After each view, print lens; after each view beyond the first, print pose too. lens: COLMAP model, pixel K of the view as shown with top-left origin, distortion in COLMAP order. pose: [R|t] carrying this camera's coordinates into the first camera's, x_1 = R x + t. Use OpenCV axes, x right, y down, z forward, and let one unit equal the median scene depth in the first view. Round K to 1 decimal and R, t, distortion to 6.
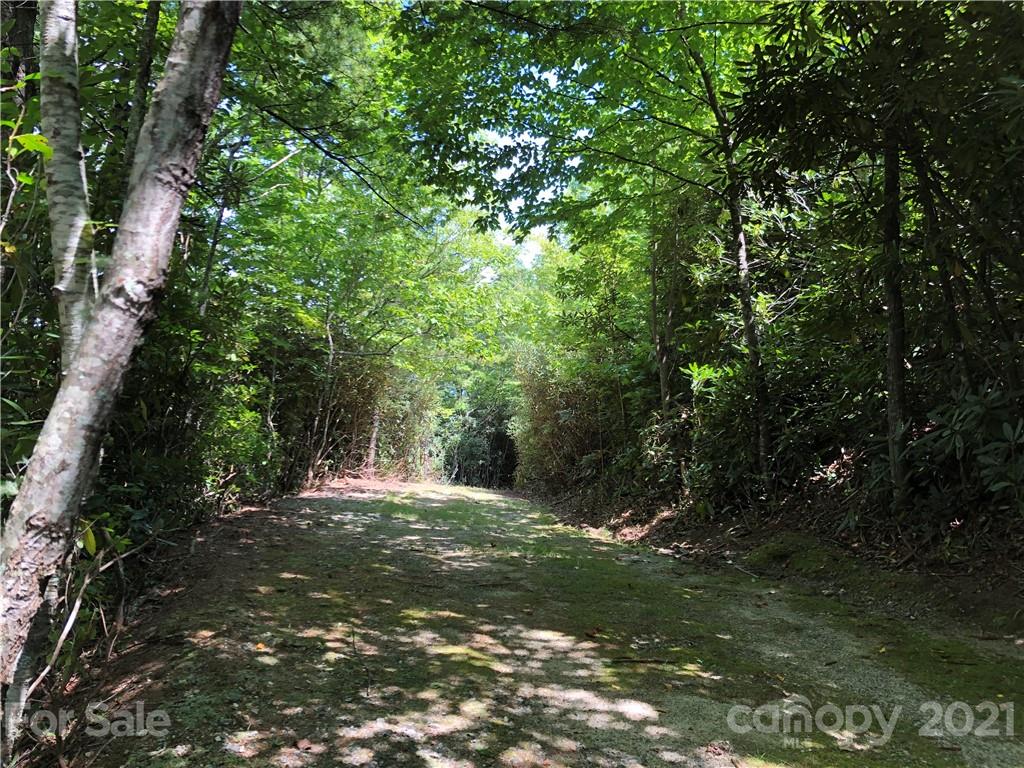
lens RADIAL K [[818.4, 0, 516.1], [0, 818.4, 381.8], [0, 0, 1]] dist [0.018053, -0.000216]
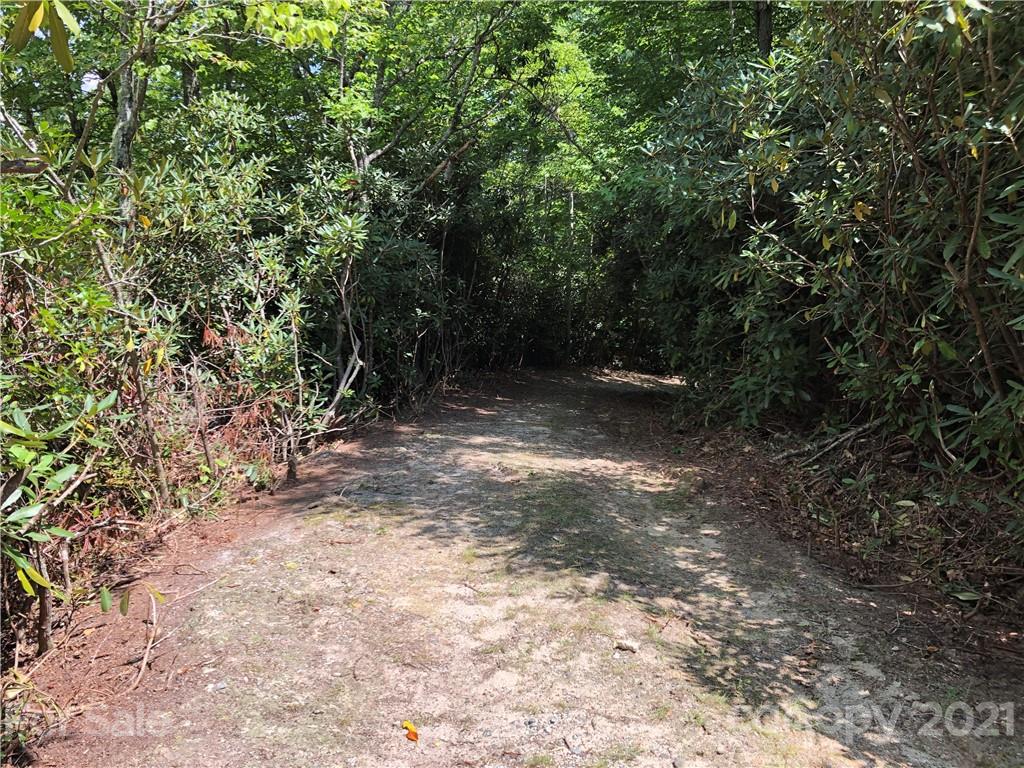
lens RADIAL K [[818.4, 0, 511.2], [0, 818.4, 383.2], [0, 0, 1]] dist [0.018053, -0.000216]
pose [[0.986411, -0.064489, 0.151111, -0.159121], [0.029319, 0.974076, 0.224313, 0.145975], [-0.161660, -0.216834, 0.962730, 1.867579]]
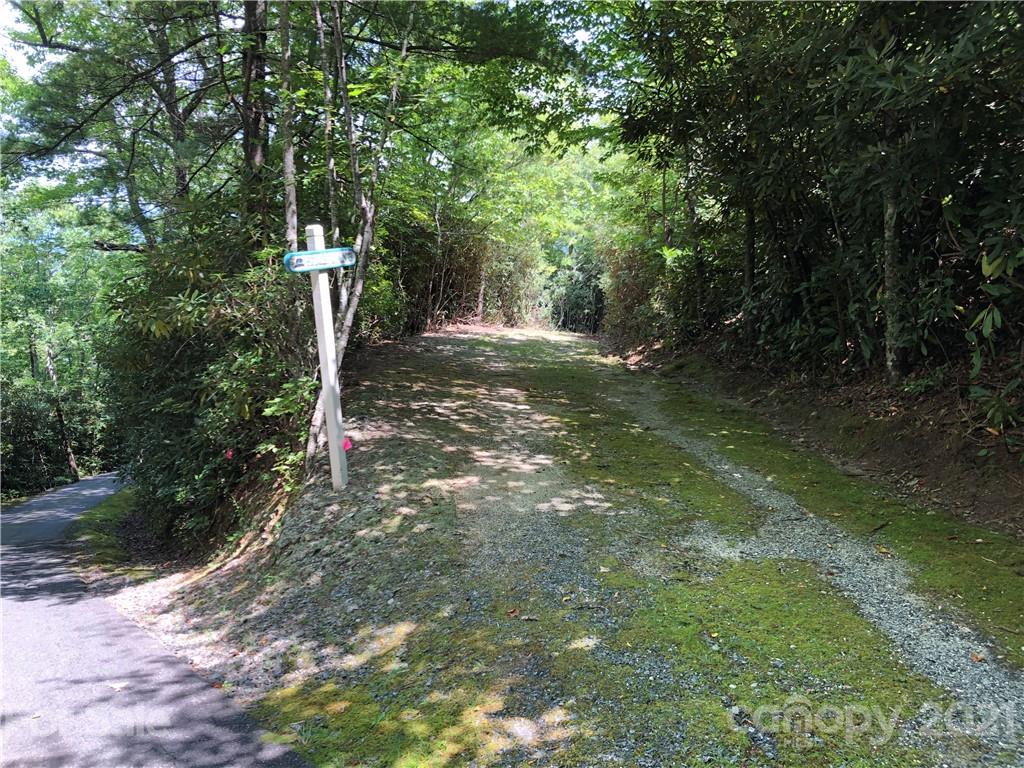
lens RADIAL K [[818.4, 0, 510.3], [0, 818.4, 387.1], [0, 0, 1]] dist [0.018053, -0.000216]
pose [[0.985131, 0.012845, -0.171324, 0.135538], [0.019953, 0.981899, 0.188349, -0.040631], [0.170642, -0.188967, 0.967043, -0.381581]]
